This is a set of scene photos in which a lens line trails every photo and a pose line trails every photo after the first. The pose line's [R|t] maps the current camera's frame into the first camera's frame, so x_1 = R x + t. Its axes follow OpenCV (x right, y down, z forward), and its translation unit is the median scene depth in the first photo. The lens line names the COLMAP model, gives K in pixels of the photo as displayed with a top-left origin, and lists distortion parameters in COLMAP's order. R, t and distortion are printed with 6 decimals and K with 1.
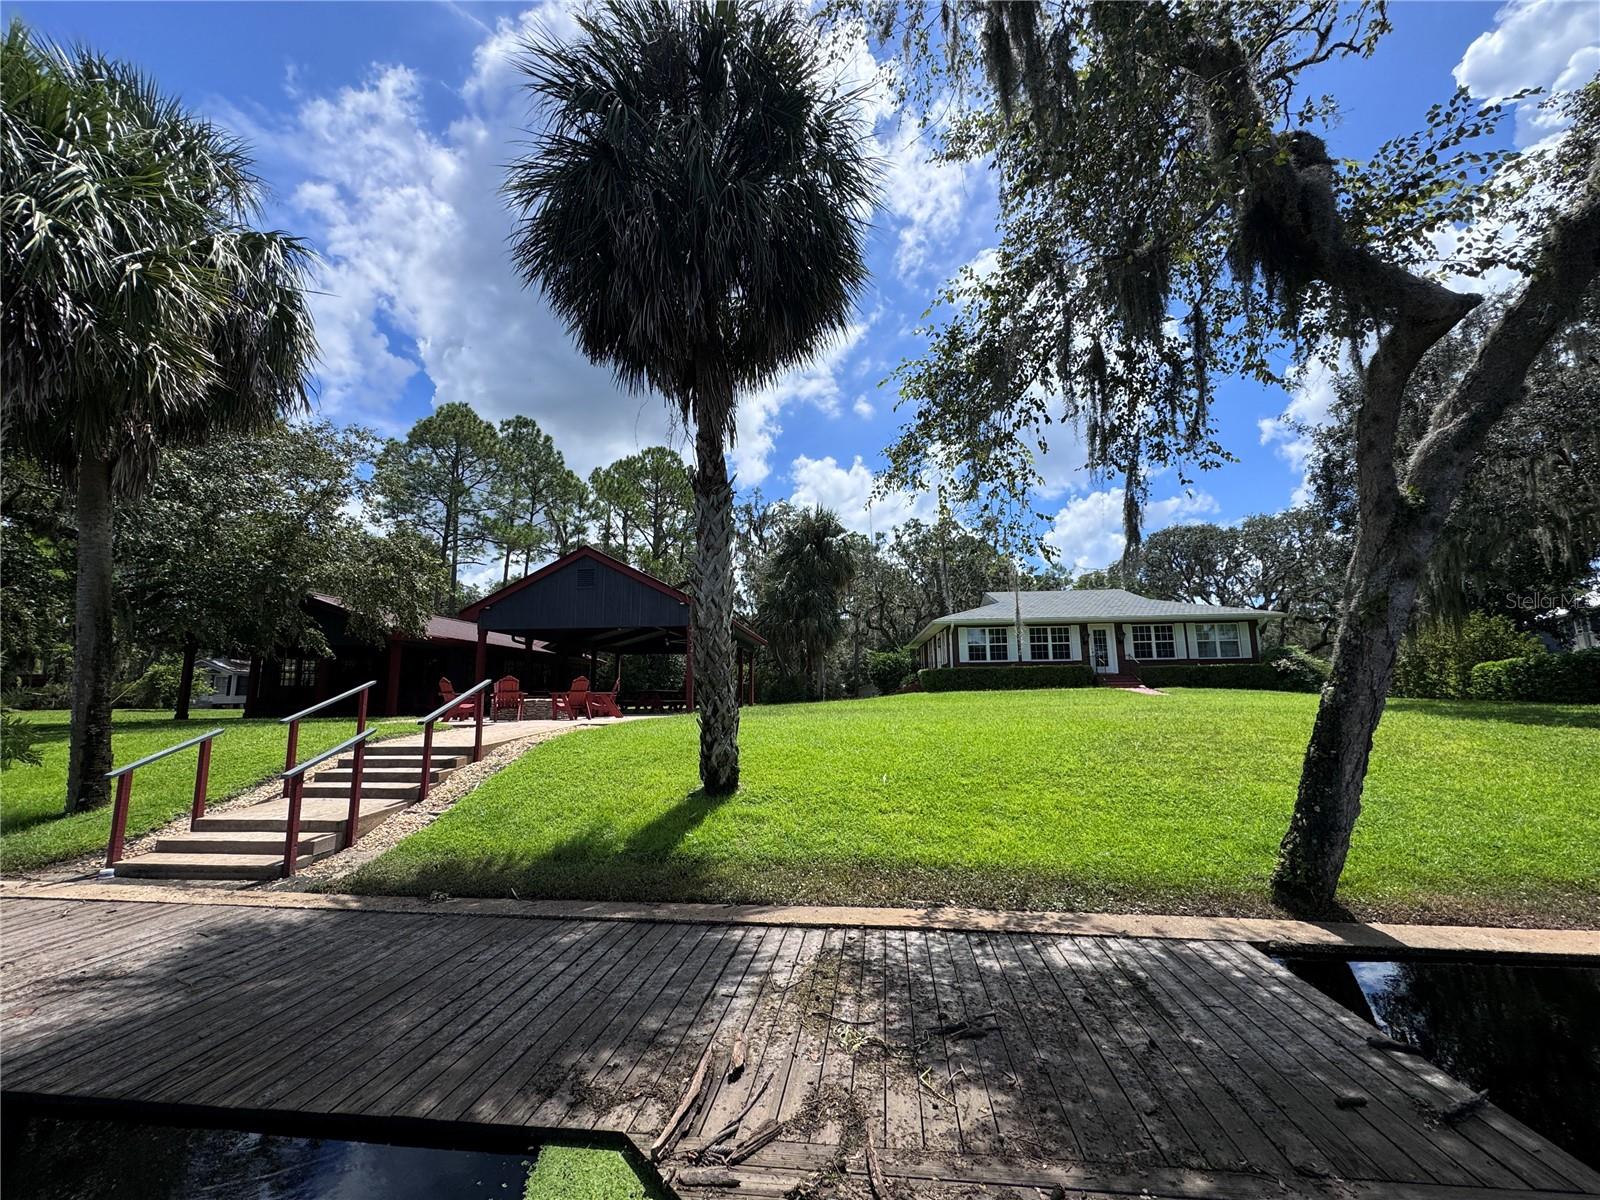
lens RADIAL K [[636.8, 0, 798.5], [0, 636.8, 599.4], [0, 0, 1]] dist [-0.001793, -0.000096]
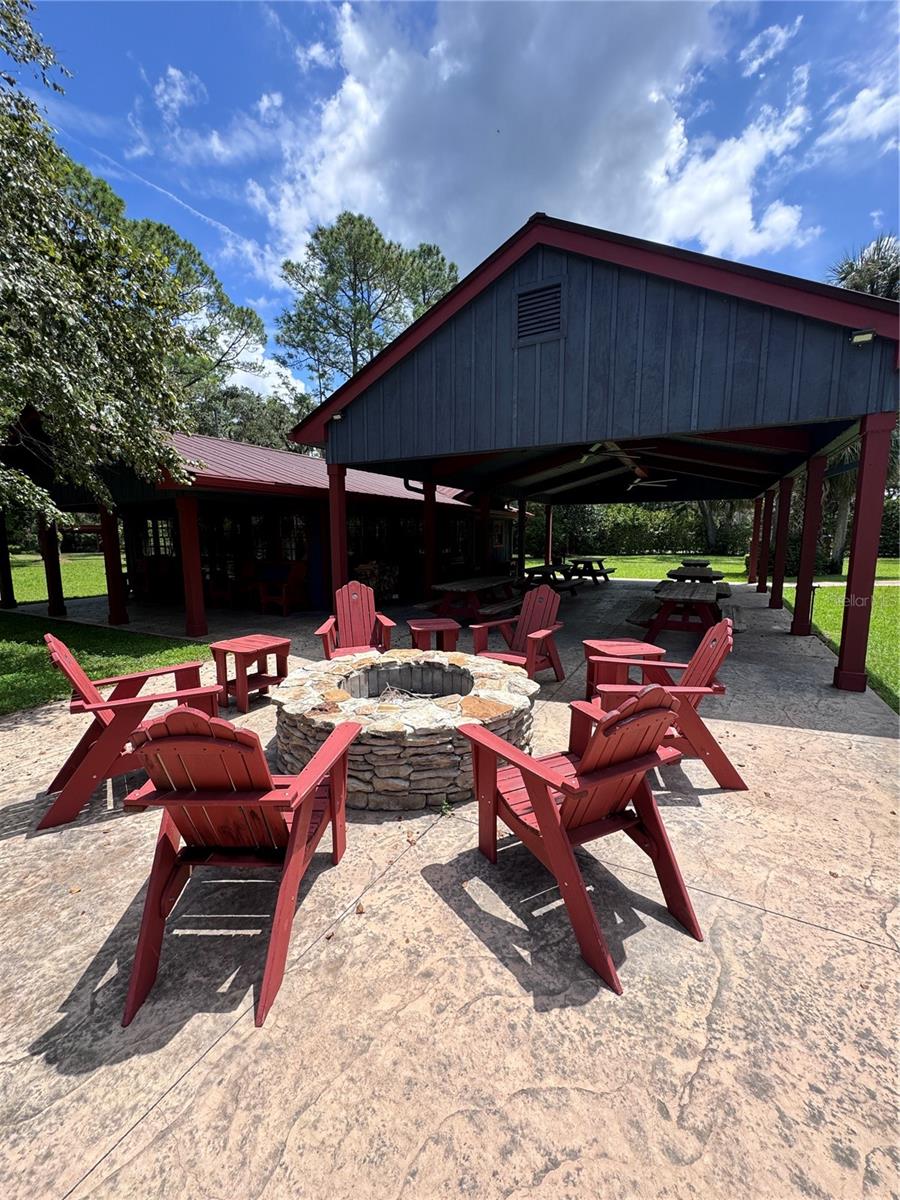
lens RADIAL K [[477.6, 0, 451.9], [0, 477.6, 599.5], [0, 0, 1]] dist [-0.001793, -0.000096]
pose [[0.919899, 0.054479, -0.388353, -0.231179], [0.058779, 0.959961, 0.273897, 0.045730], [0.387725, -0.274784, 0.879865, 0.597893]]
